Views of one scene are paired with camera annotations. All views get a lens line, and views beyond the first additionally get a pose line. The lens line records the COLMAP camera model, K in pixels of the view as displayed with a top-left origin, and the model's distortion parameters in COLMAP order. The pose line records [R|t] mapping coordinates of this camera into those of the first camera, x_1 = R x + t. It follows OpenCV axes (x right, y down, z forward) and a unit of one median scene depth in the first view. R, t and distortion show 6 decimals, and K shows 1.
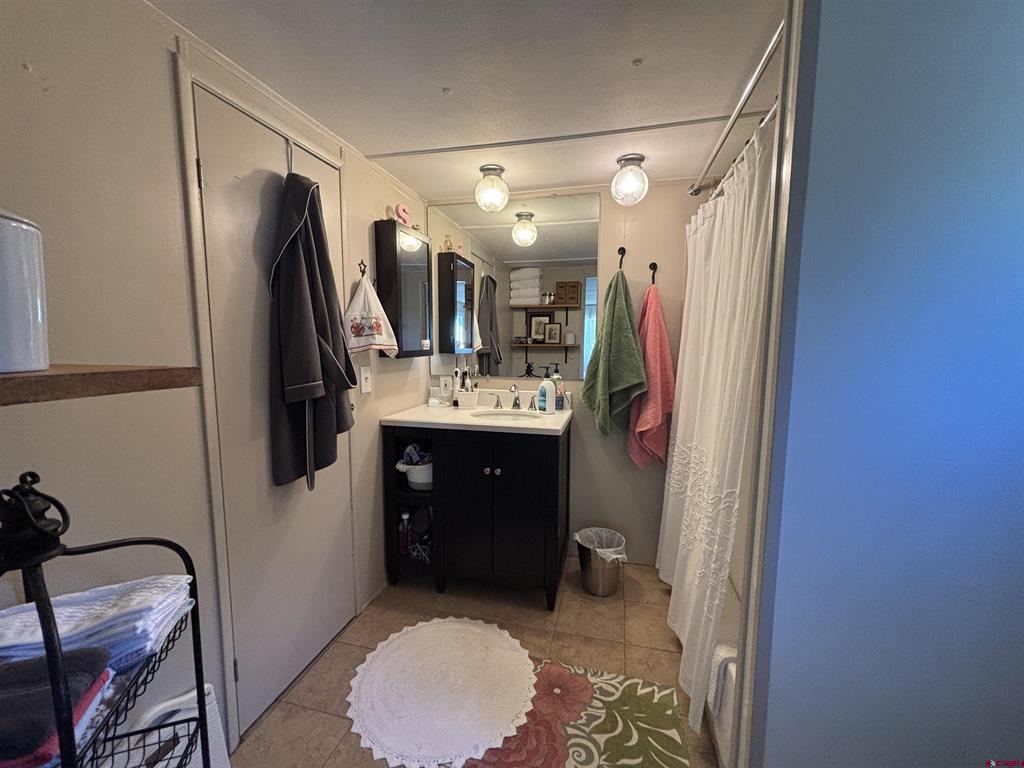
lens RADIAL K [[411.6, 0, 512.0], [0, 411.6, 384.0], [0, 0, 1]] dist [0.000030, 0.000369]
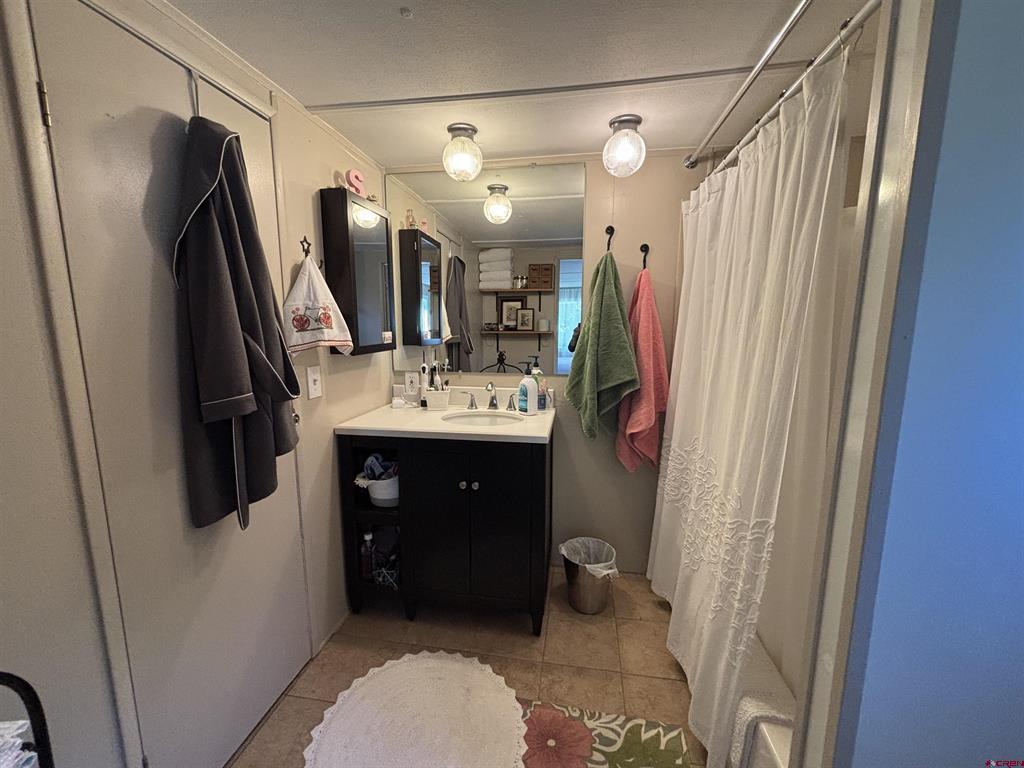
lens RADIAL K [[411.6, 0, 512.0], [0, 411.6, 384.0], [0, 0, 1]] dist [0.000030, 0.000369]
pose [[0.996451, -0.015818, 0.082679, -0.025005], [0.012216, 0.998962, 0.043891, -0.037621], [-0.083287, -0.042725, 0.995609, 0.132891]]
